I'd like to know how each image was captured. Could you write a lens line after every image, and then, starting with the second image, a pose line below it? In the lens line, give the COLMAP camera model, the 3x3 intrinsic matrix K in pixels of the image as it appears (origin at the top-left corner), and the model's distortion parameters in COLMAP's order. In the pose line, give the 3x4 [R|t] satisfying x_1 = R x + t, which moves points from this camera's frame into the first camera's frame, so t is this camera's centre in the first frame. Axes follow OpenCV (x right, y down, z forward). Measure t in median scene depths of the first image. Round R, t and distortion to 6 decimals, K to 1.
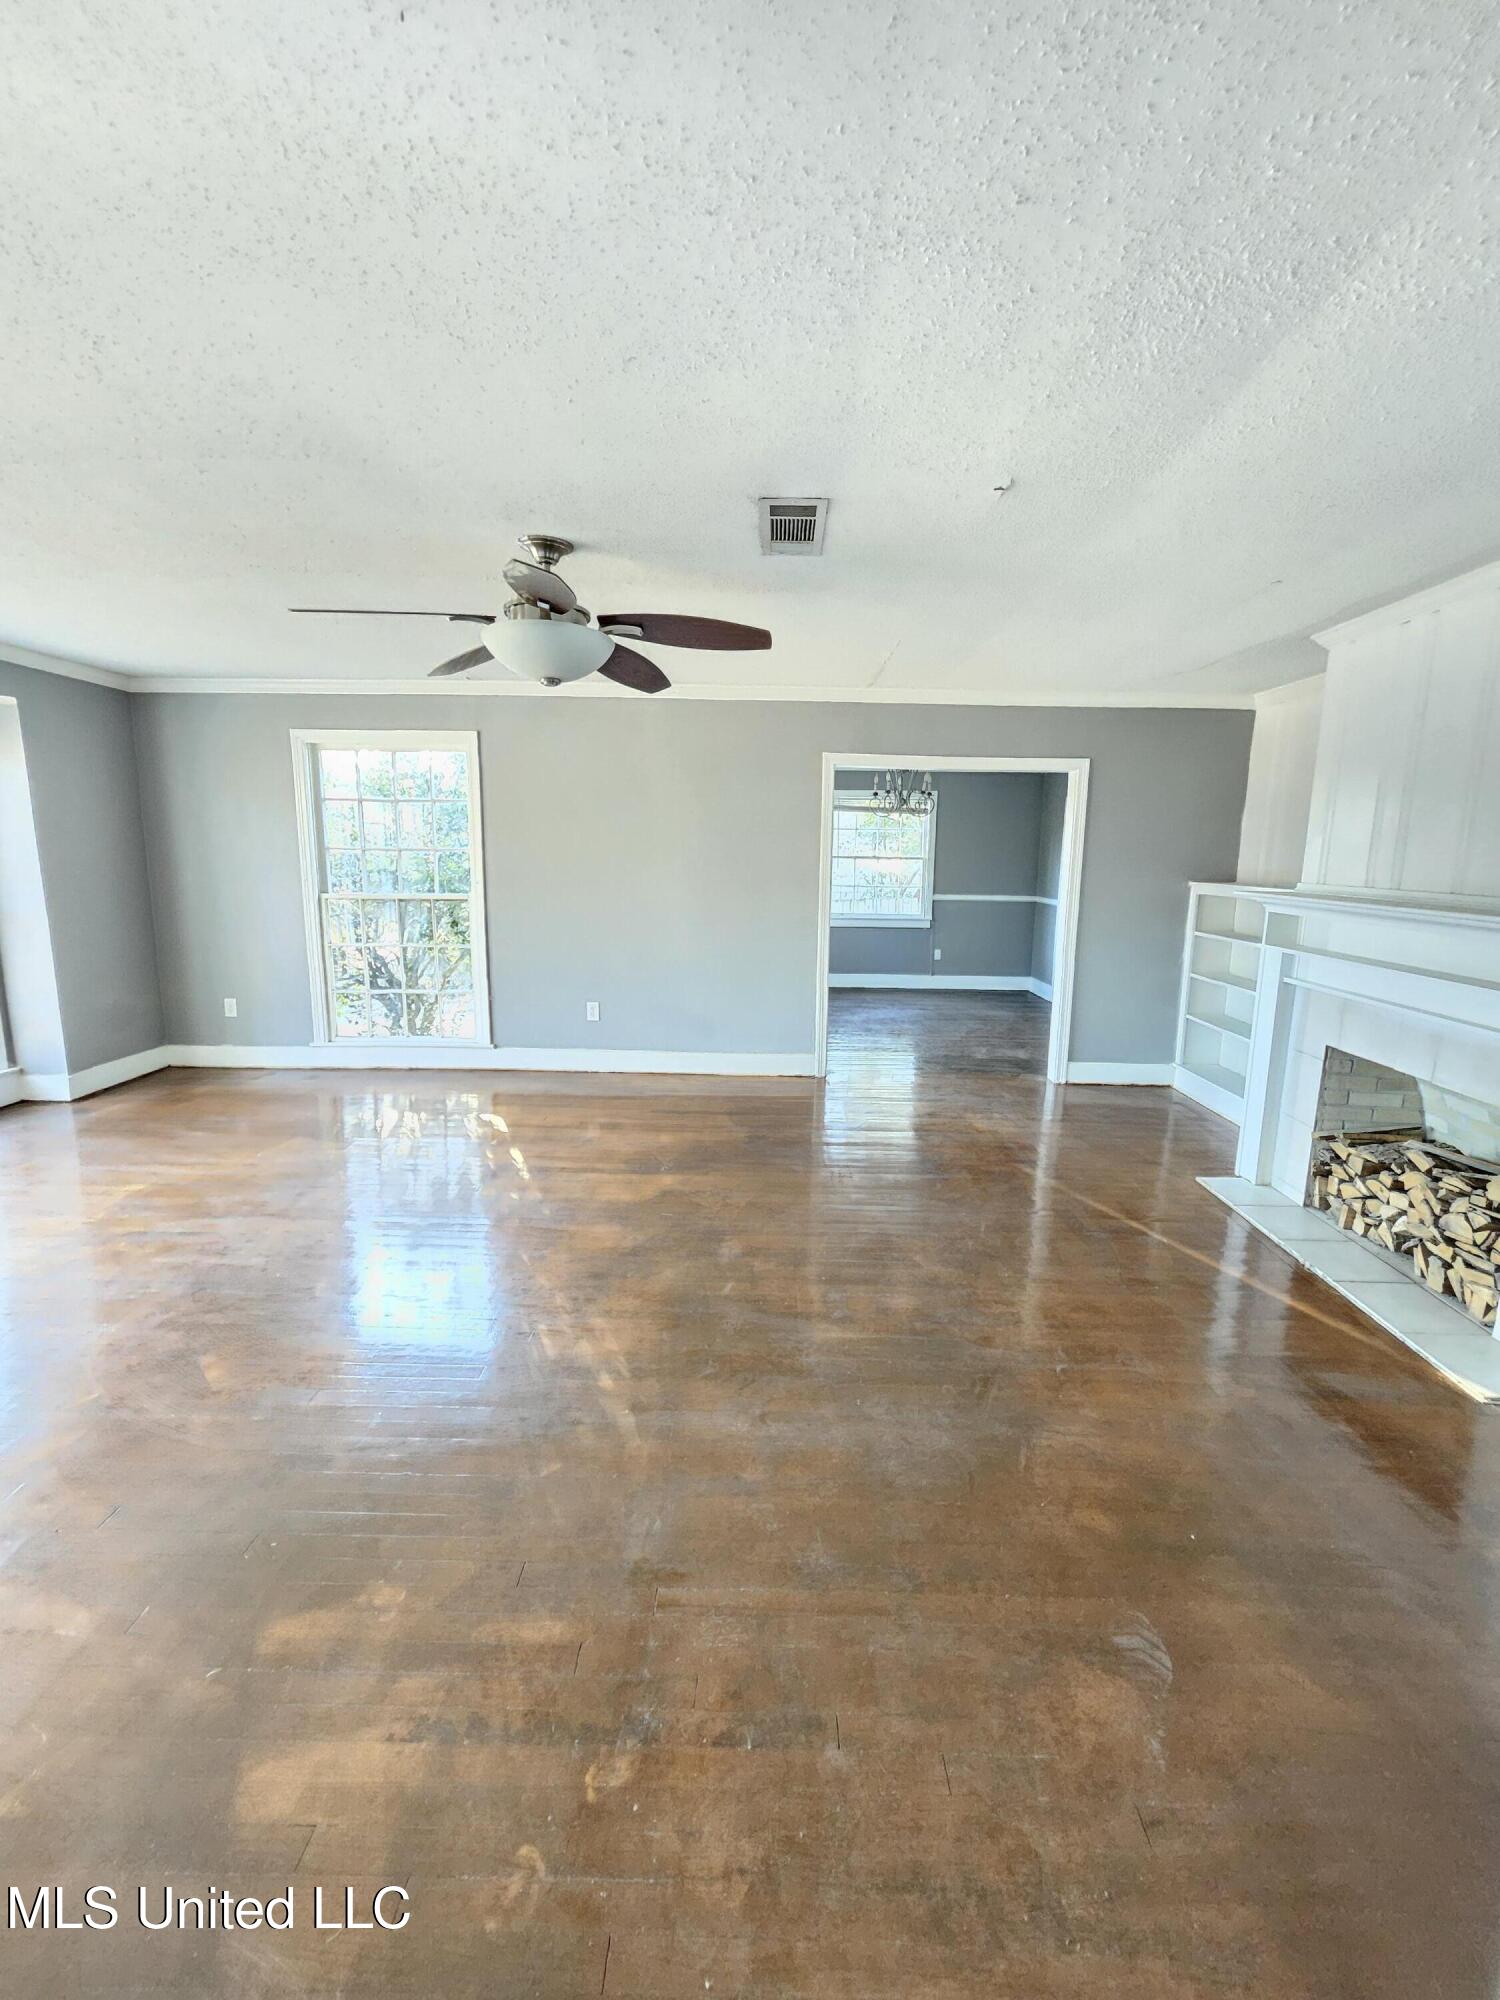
lens RADIAL K [[782.8, 0, 759.0], [0, 782.8, 988.1], [0, 0, 1]] dist [0.001437, -0.001142]
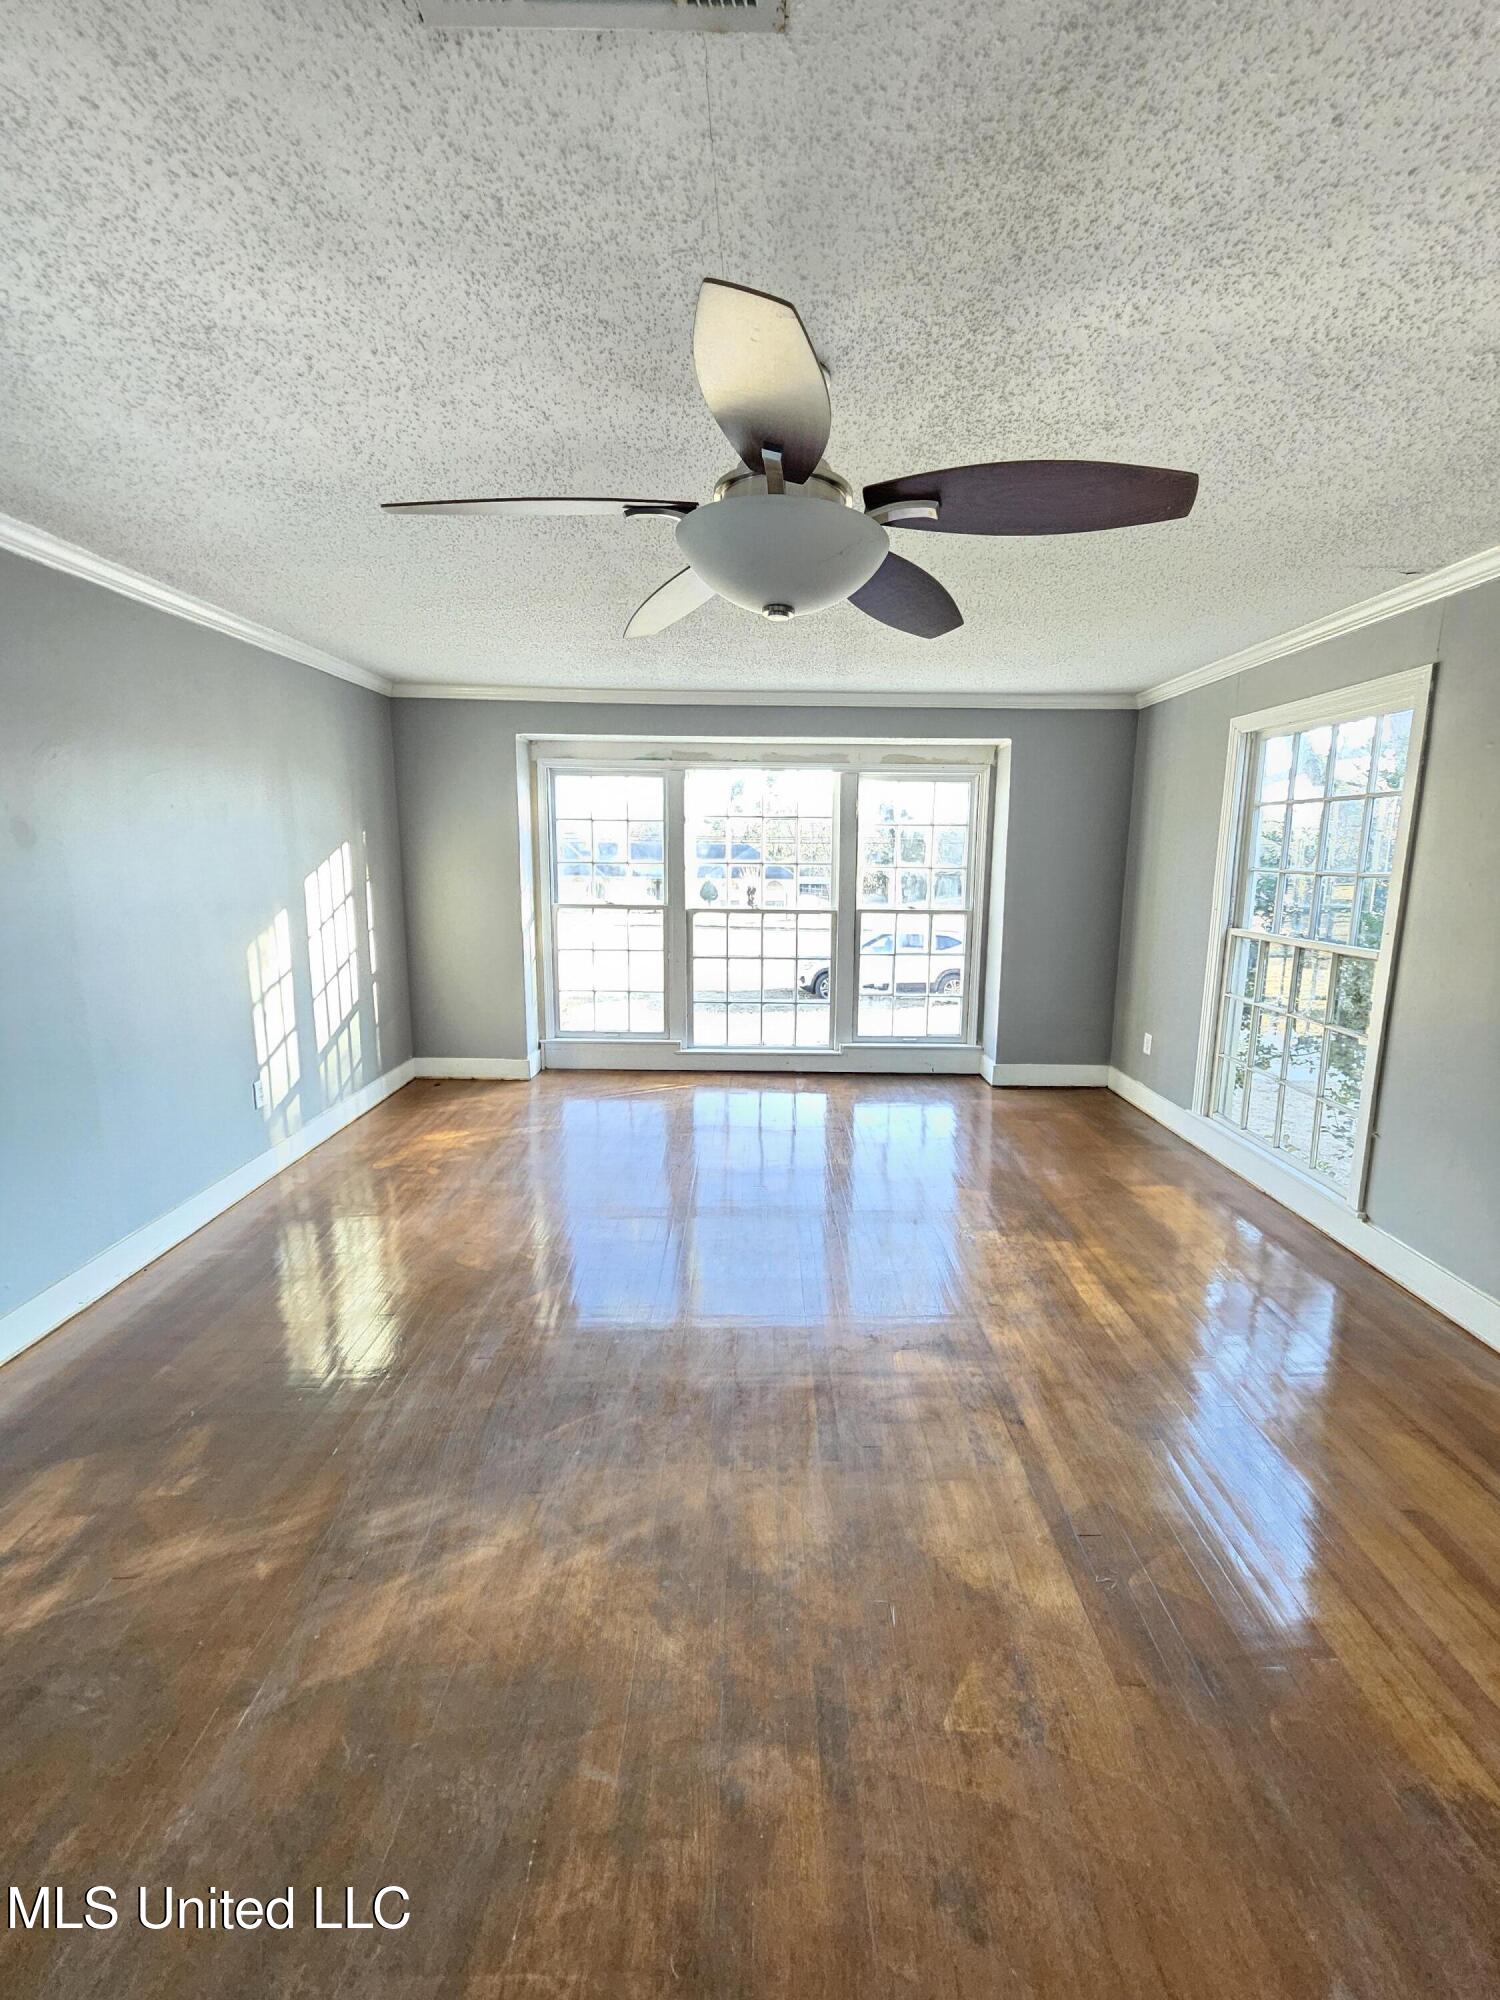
lens RADIAL K [[782.8, 0, 754.4], [0, 782.8, 968.8], [0, 0, 1]] dist [0.001437, -0.001142]
pose [[0.015928, 0.139492, -0.990095, 0.291788], [-0.175731, 0.975198, 0.134566, -0.150860], [0.984309, 0.171847, 0.040046, 0.758170]]
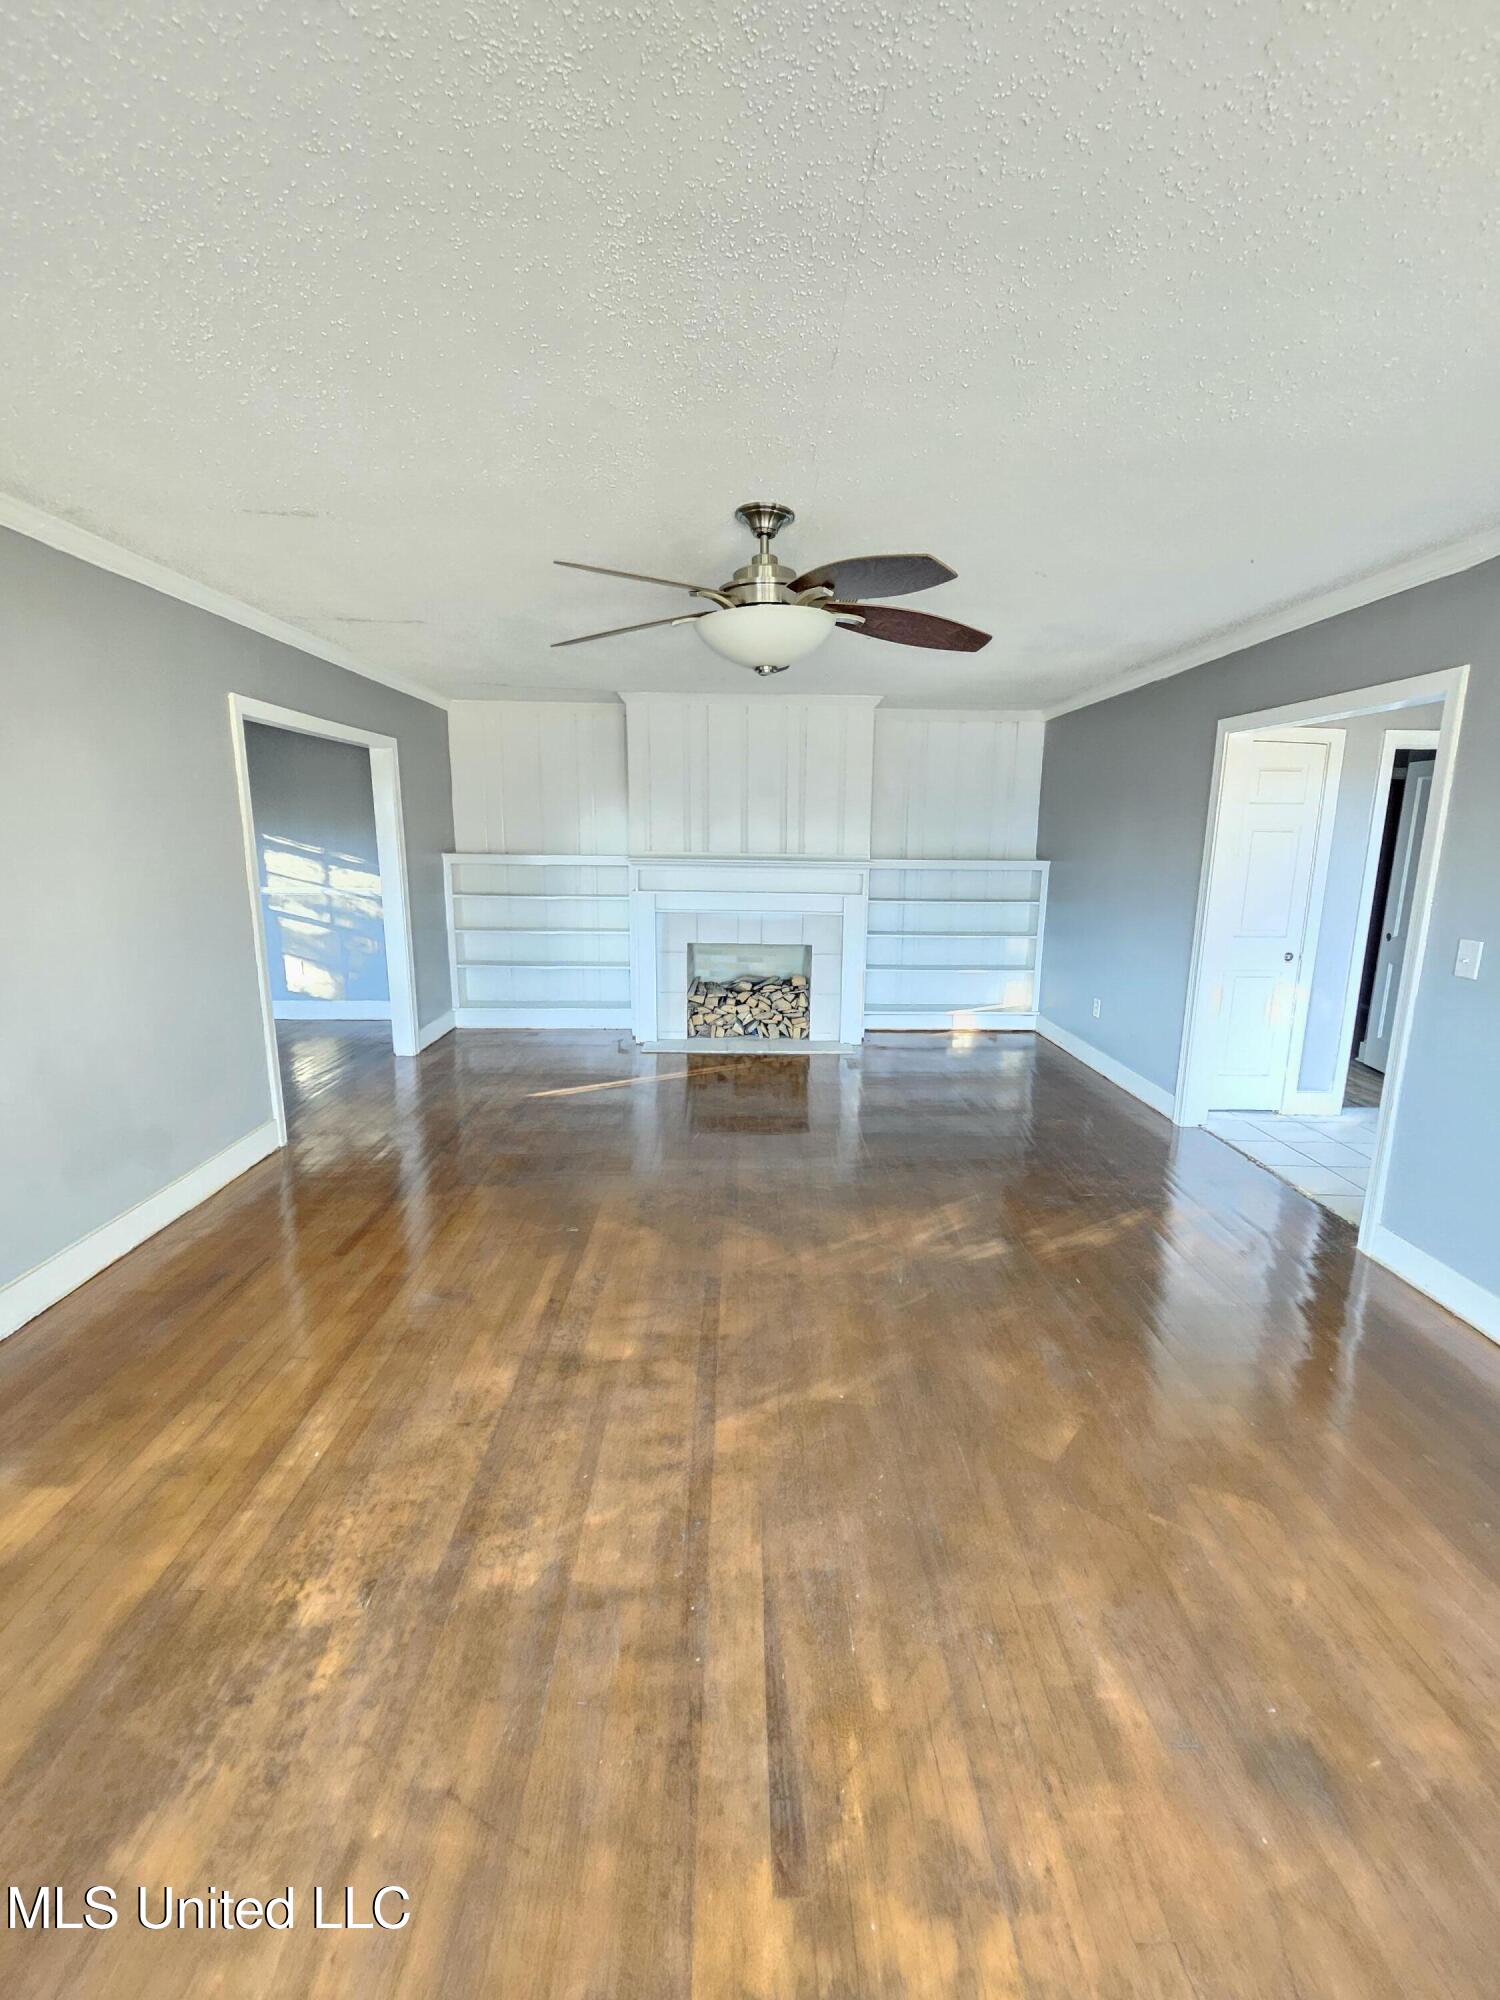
lens RADIAL K [[782.8, 0, 762.2], [0, 782.8, 989.6], [0, 0, 1]] dist [0.001437, -0.001142]
pose [[-0.047645, -0.218243, 0.974731, -0.934047], [0.158905, 0.961755, 0.223106, -0.176914], [-0.986143, 0.165520, -0.011143, 0.810993]]
